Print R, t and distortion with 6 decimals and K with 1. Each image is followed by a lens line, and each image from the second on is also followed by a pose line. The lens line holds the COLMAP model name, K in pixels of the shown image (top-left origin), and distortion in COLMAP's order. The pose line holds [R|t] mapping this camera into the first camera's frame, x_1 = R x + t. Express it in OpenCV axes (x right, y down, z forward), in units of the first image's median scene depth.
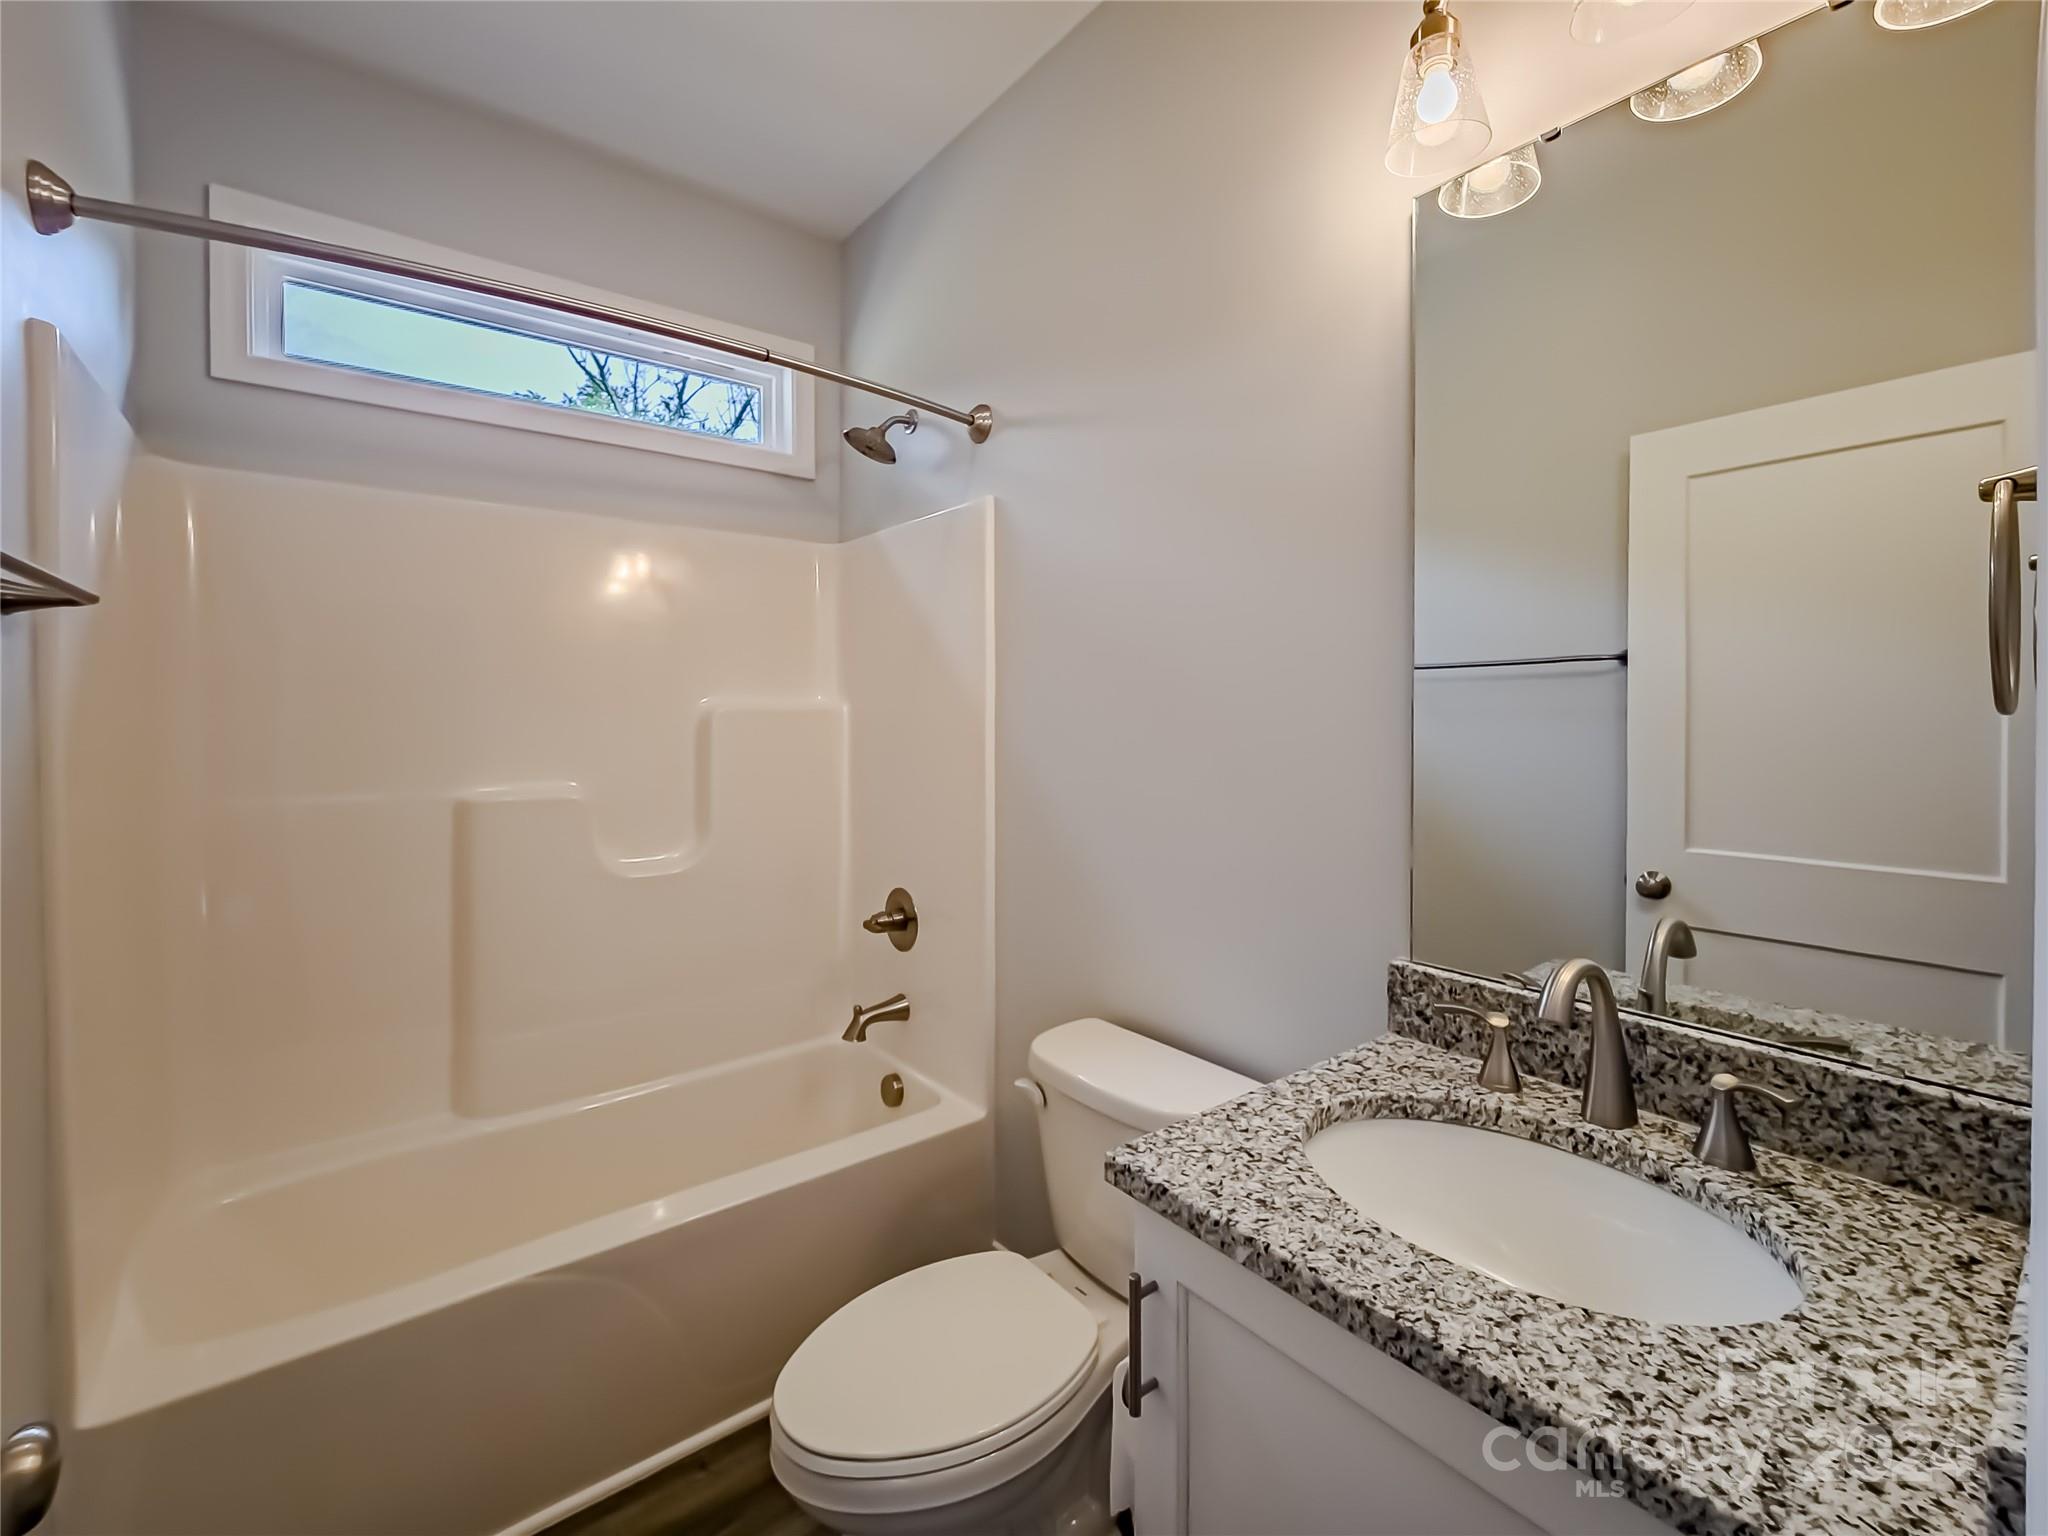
lens RADIAL K [[863.0, 0, 1040.7], [0, 863.0, 756.5], [0, 0, 1]] dist [0.001982, -0.005047]
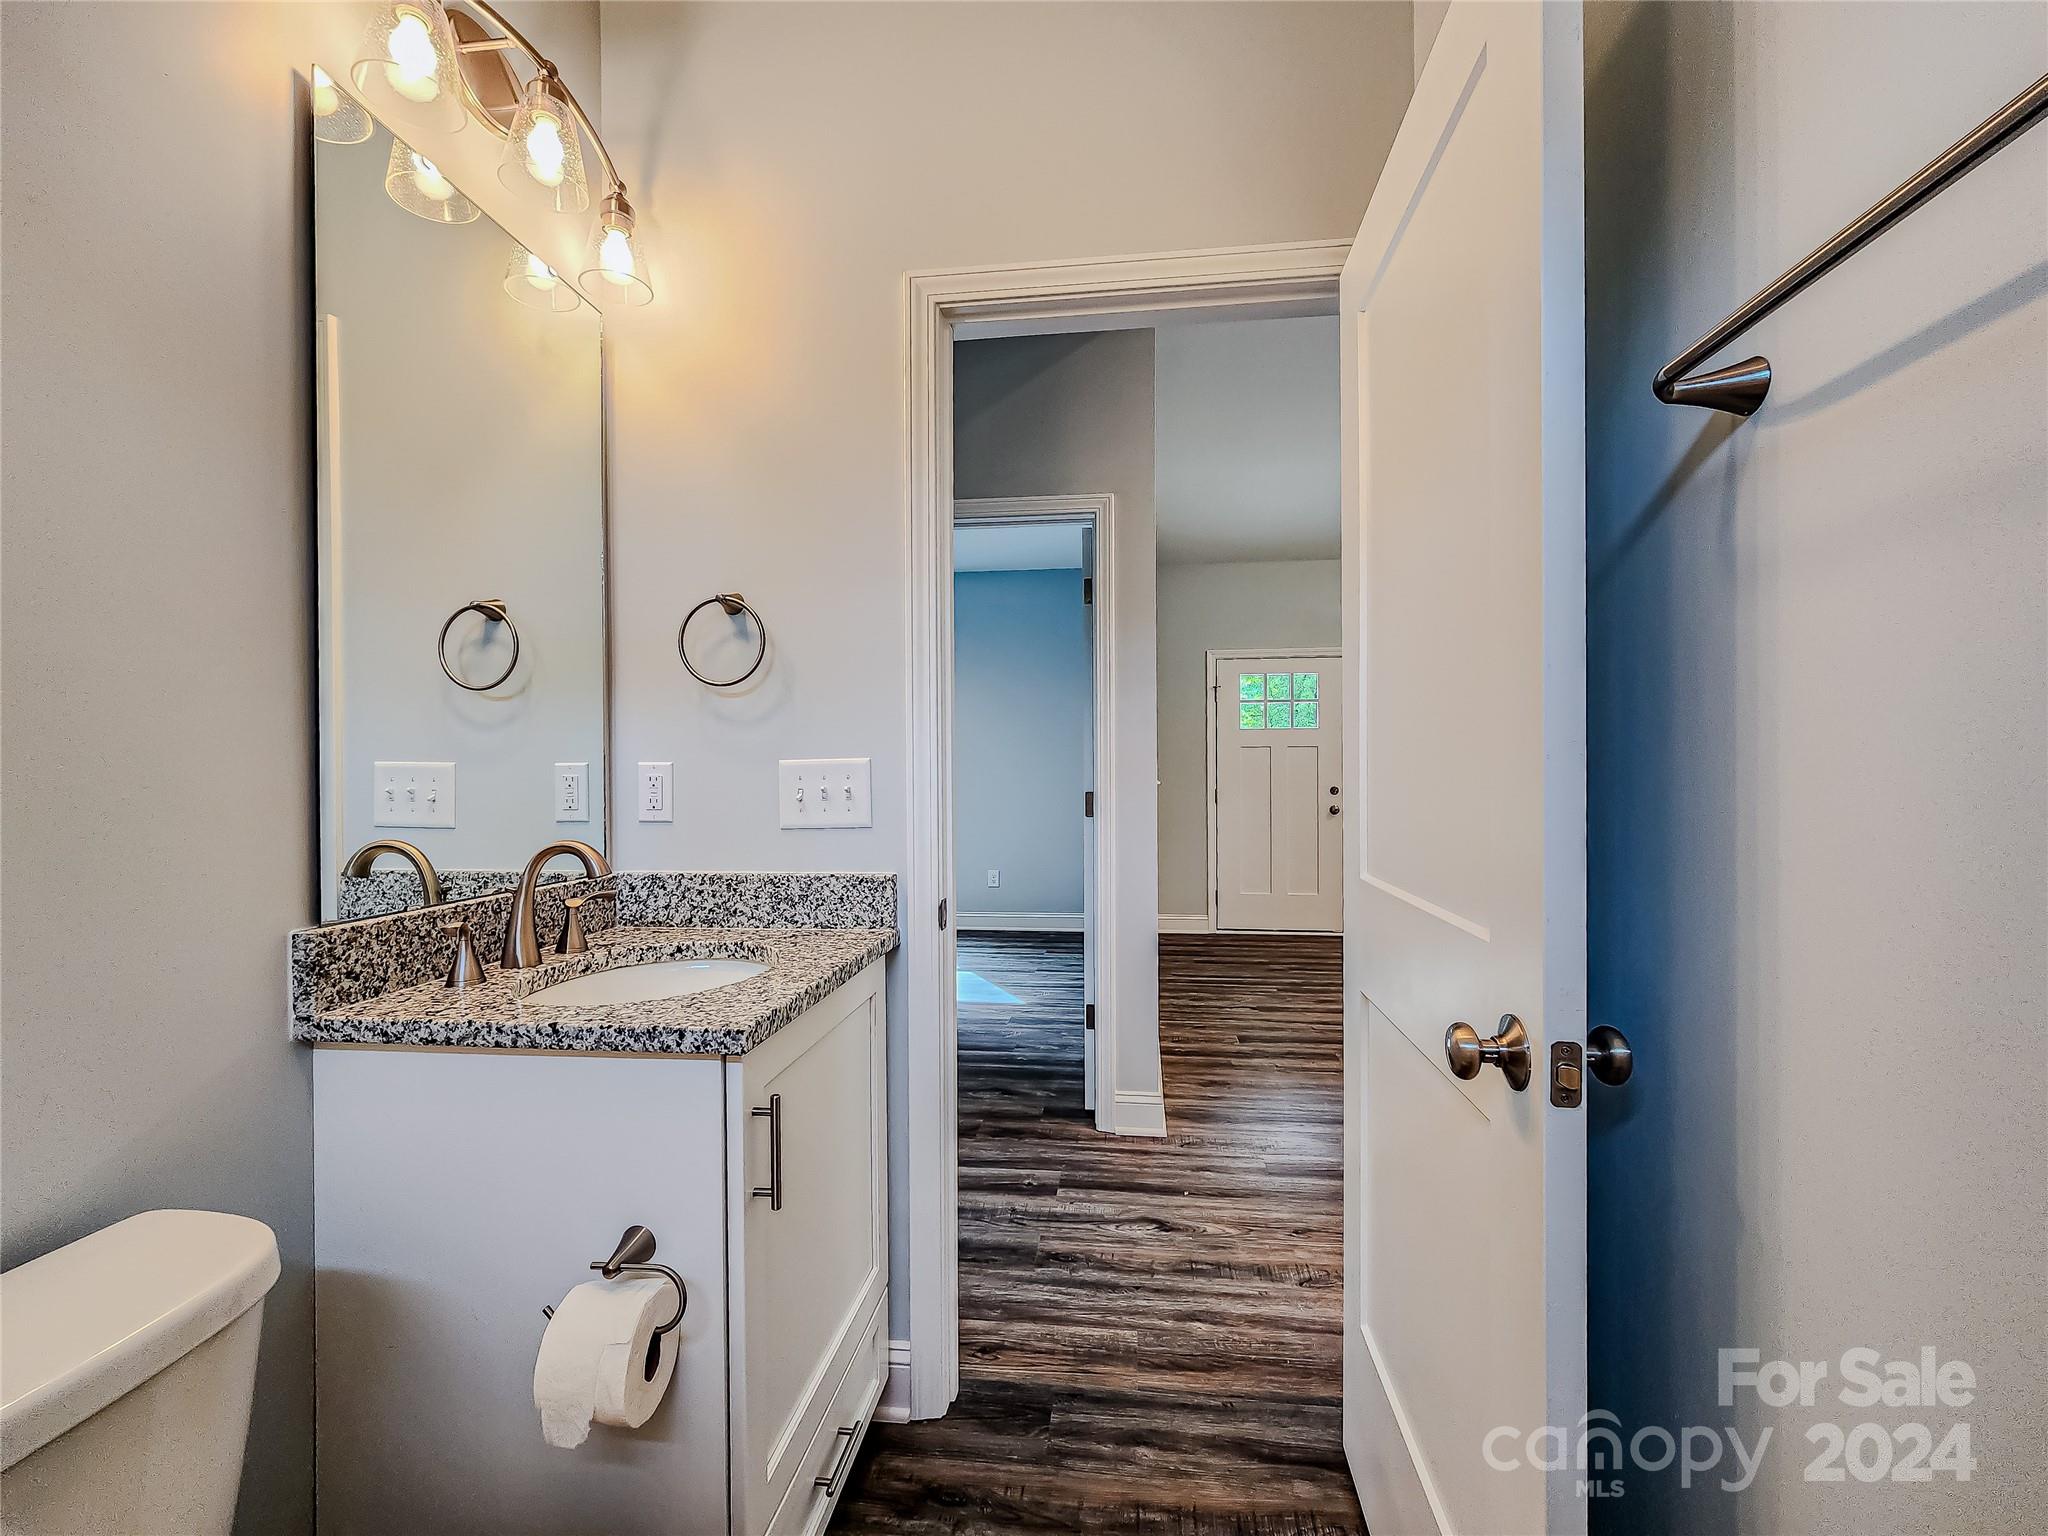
lens RADIAL K [[863.0, 0, 1040.7], [0, 863.0, 756.5], [0, 0, 1]] dist [0.001982, -0.005047]
pose [[-0.700184, 0.009981, 0.713893, -0.763046], [0.033091, 0.999281, 0.018485, 0.074412], [-0.713195, 0.036566, -0.700011, 1.143445]]
